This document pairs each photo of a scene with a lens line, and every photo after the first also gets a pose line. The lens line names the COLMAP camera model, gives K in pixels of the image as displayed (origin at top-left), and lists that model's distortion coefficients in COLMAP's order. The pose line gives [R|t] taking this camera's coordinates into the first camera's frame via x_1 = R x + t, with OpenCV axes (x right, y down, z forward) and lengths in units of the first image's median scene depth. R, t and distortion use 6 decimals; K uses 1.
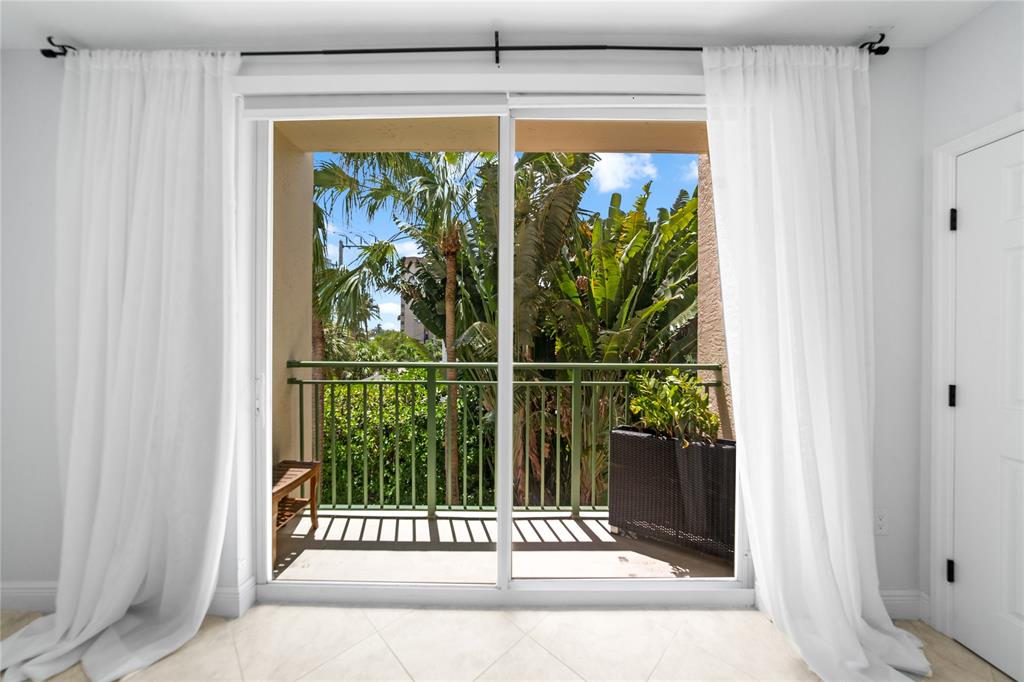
lens RADIAL K [[353.0, 0, 501.8], [0, 353.0, 332.8], [0, 0, 1]] dist [-0.015270, 0.000099]
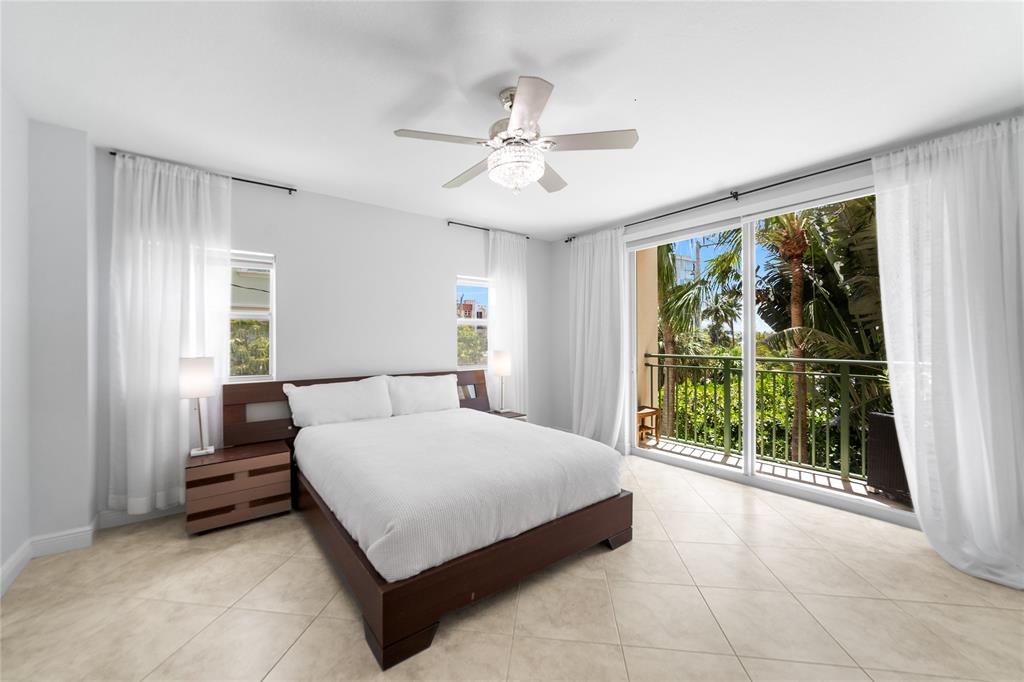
lens RADIAL K [[404.3, 0, 500.4], [0, 404.3, 341.2], [0, 0, 1]] dist [-0.019130, 0.000280]
pose [[0.618789, 0.000356, -0.785557, 0.629082], [0.008692, 0.999936, 0.007300, -0.005946], [0.785509, -0.011345, 0.618746, -0.975467]]
